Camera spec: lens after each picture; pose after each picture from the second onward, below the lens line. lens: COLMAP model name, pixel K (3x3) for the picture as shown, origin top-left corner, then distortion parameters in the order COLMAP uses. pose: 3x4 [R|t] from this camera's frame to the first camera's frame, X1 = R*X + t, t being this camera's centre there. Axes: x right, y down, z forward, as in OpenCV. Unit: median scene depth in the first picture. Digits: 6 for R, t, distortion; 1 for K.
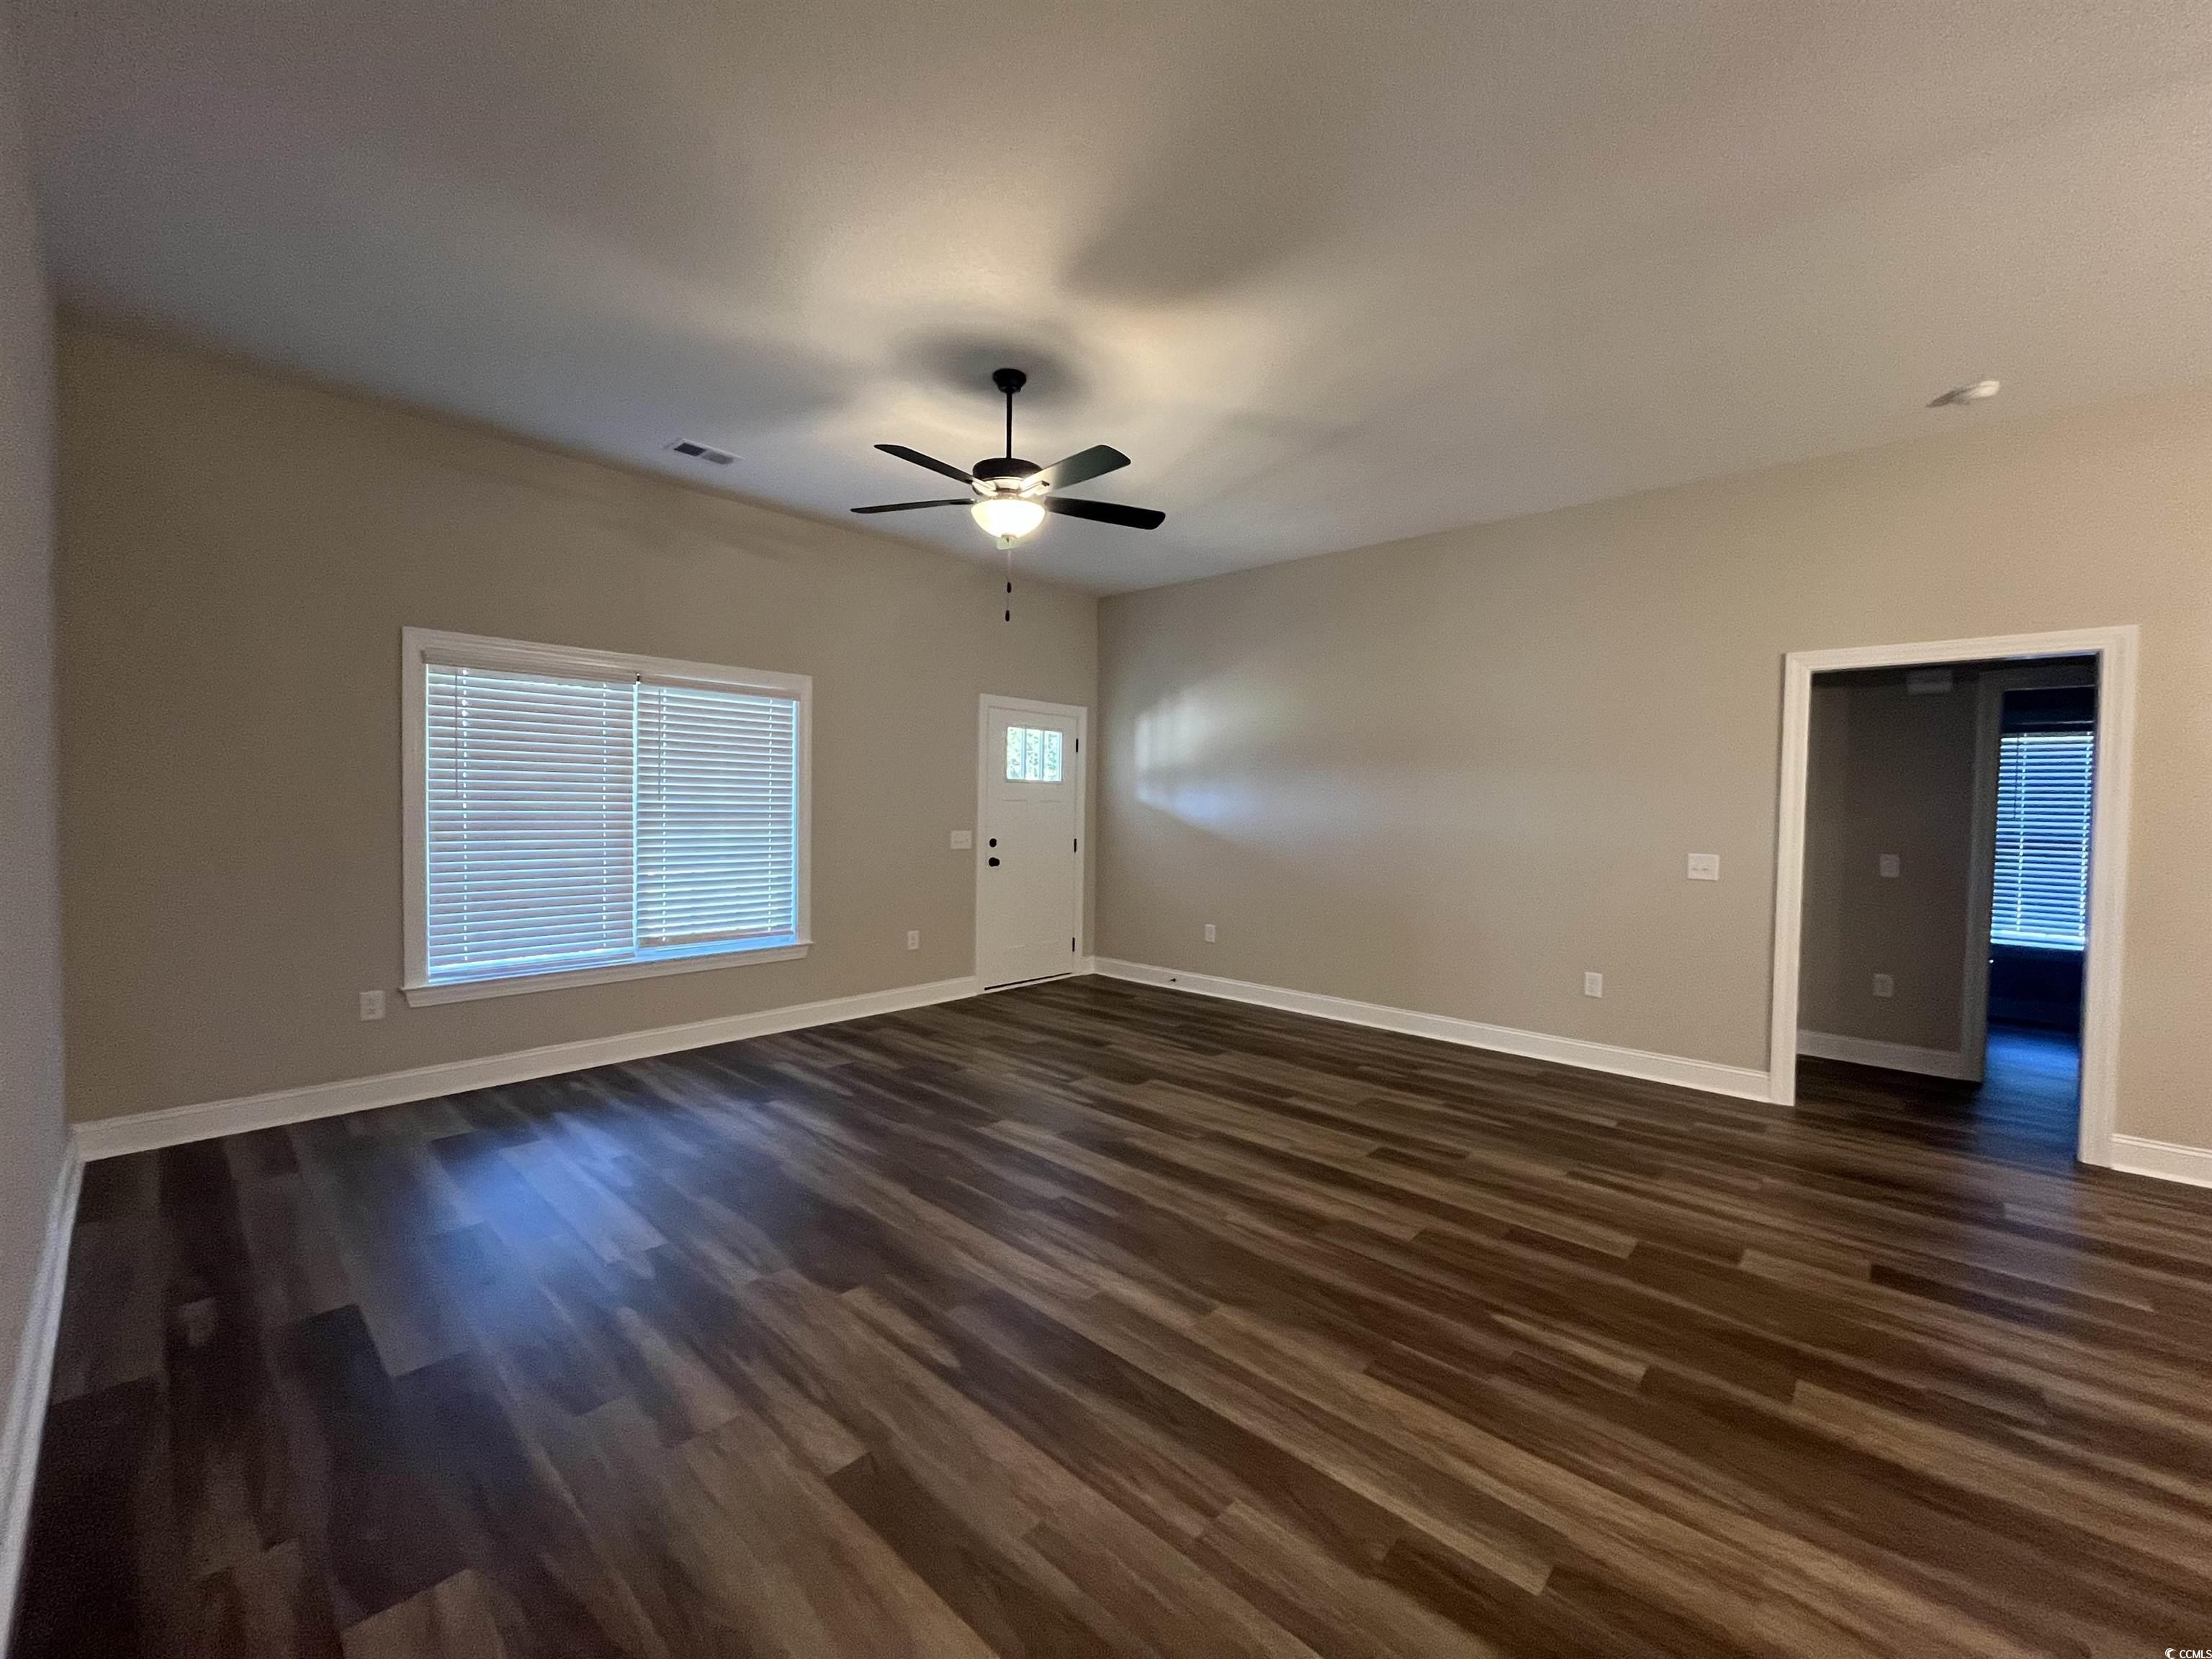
lens RADIAL K [[891.6, 0, 1108.0], [0, 891.6, 828.7], [0, 0, 1]] dist [-0.002648, -0.000339]
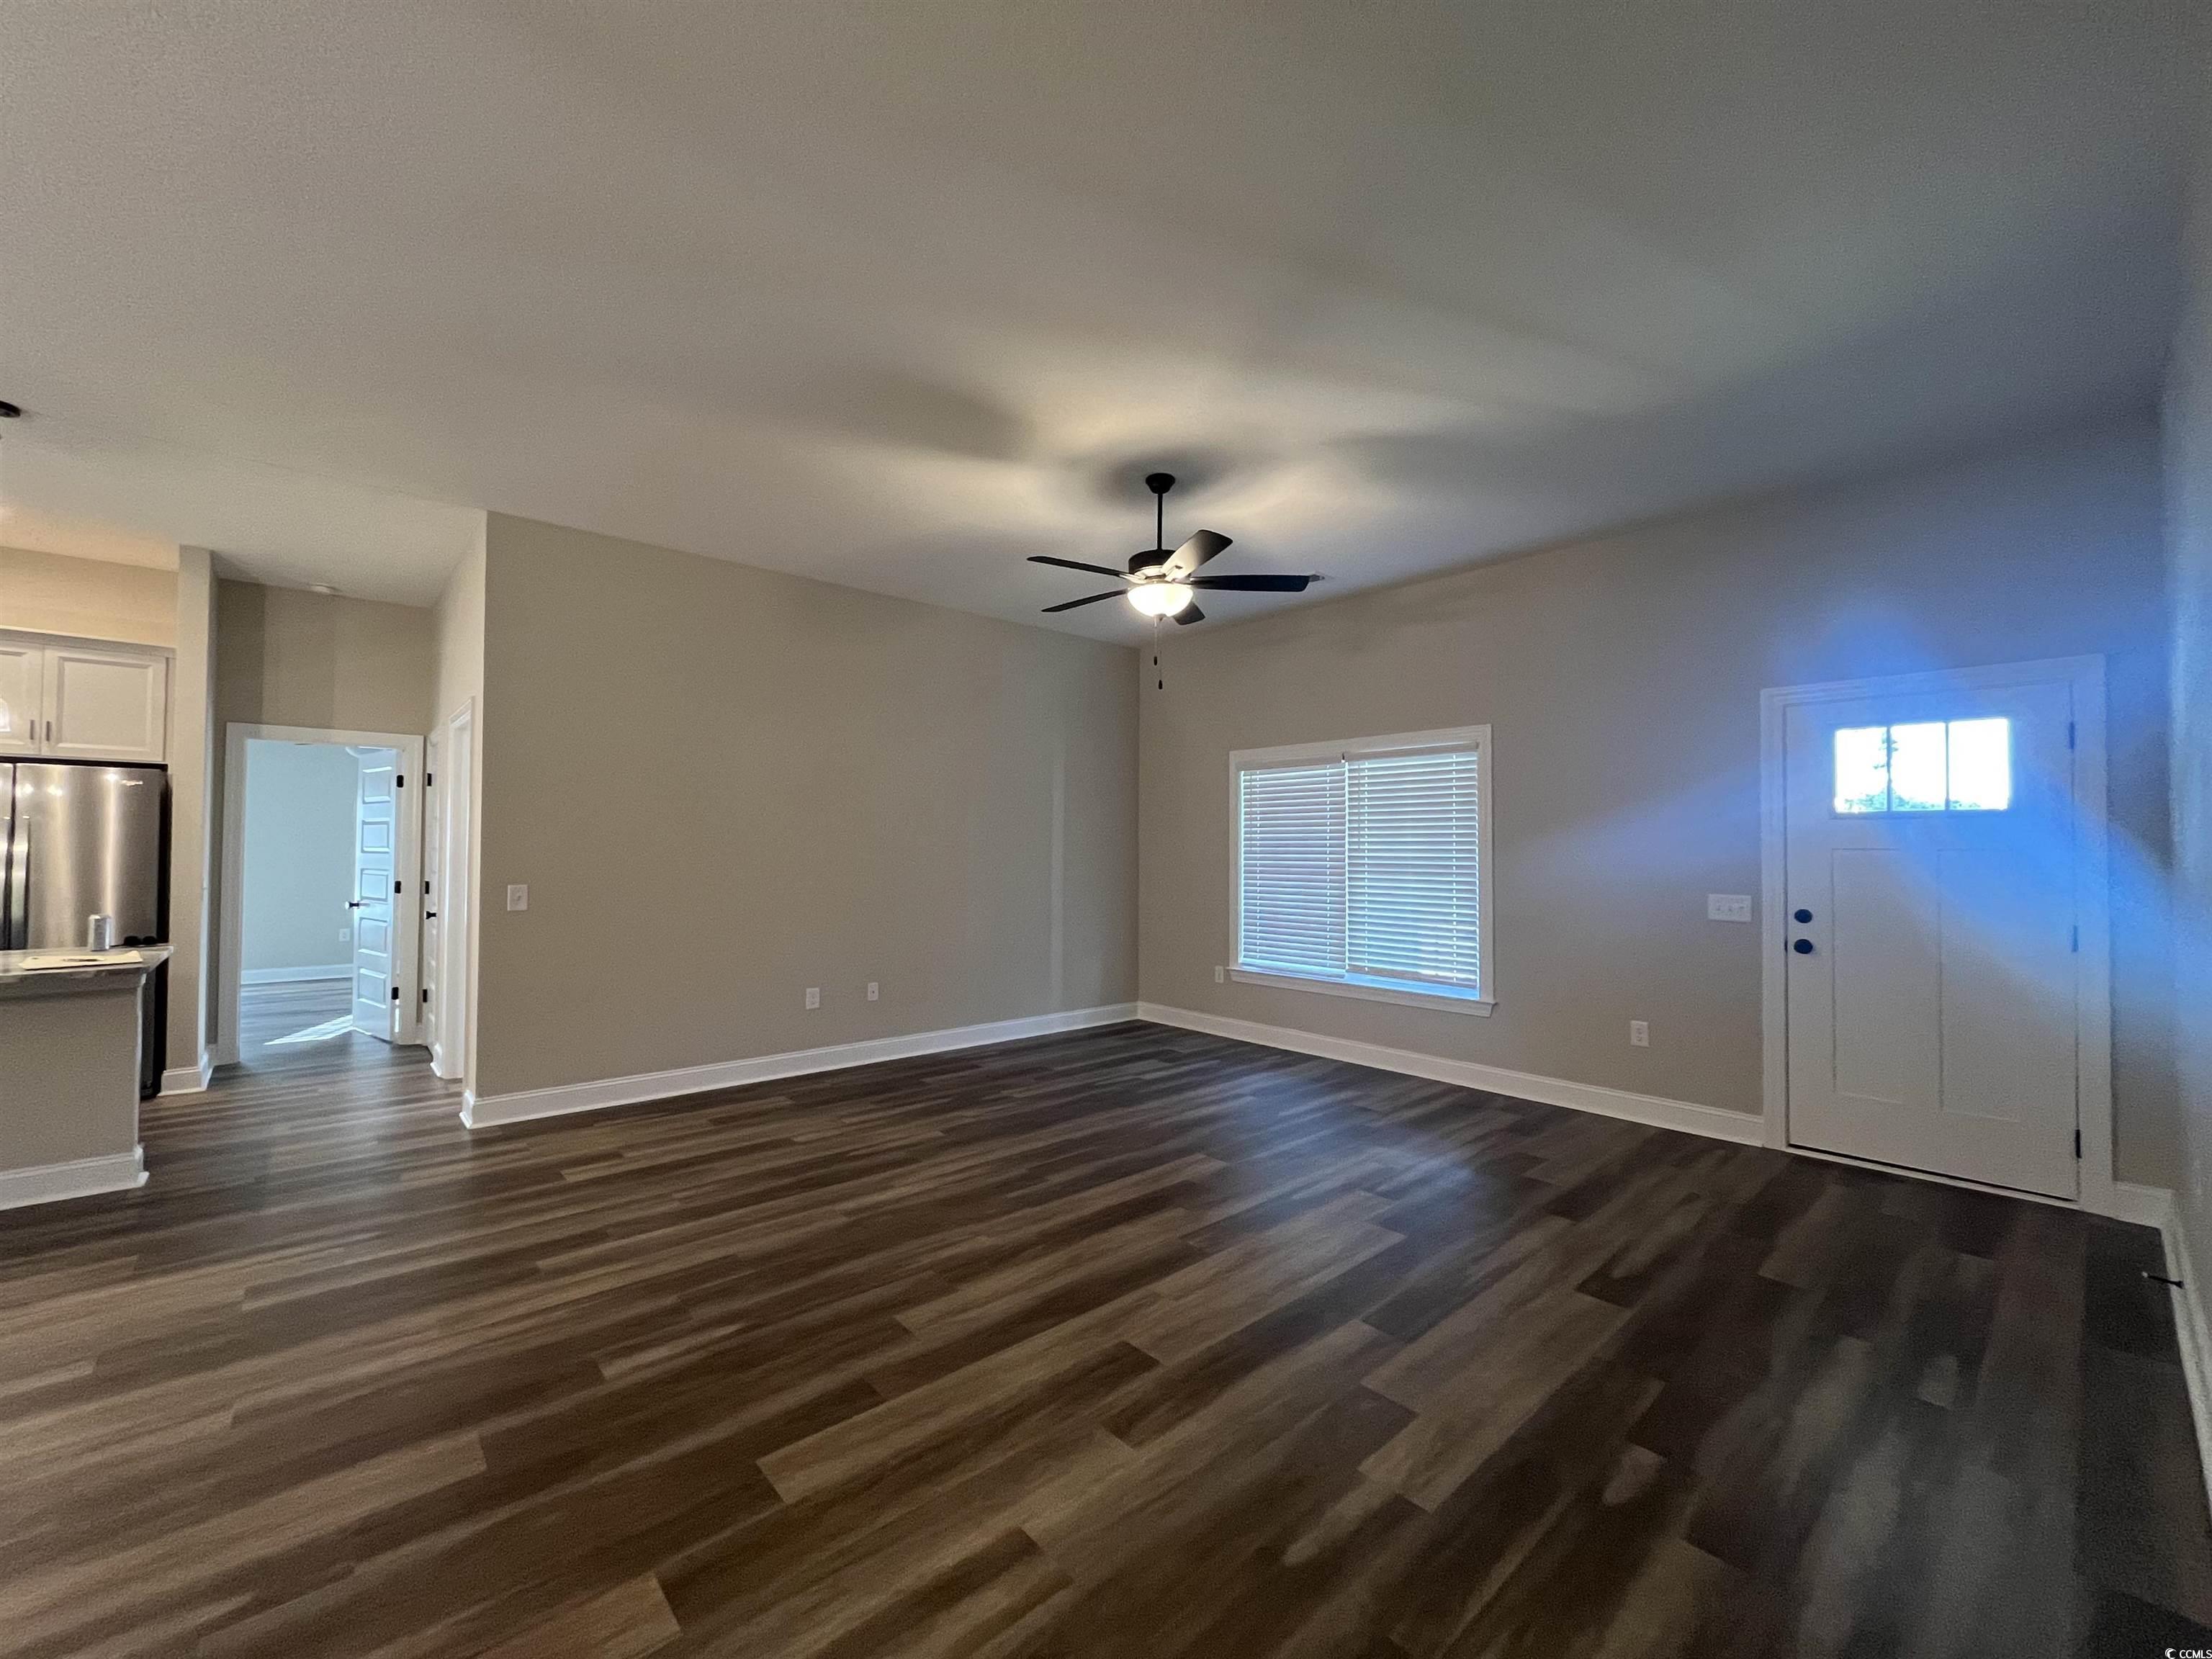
lens RADIAL K [[891.6, 0, 1108.0], [0, 891.6, 828.7], [0, 0, 1]] dist [-0.002648, -0.000339]
pose [[-0.093644, -0.038801, -0.994849, 1.019489], [-0.033423, 0.998800, -0.035809, -0.014151], [0.995045, 0.029898, -0.094829, 1.051283]]
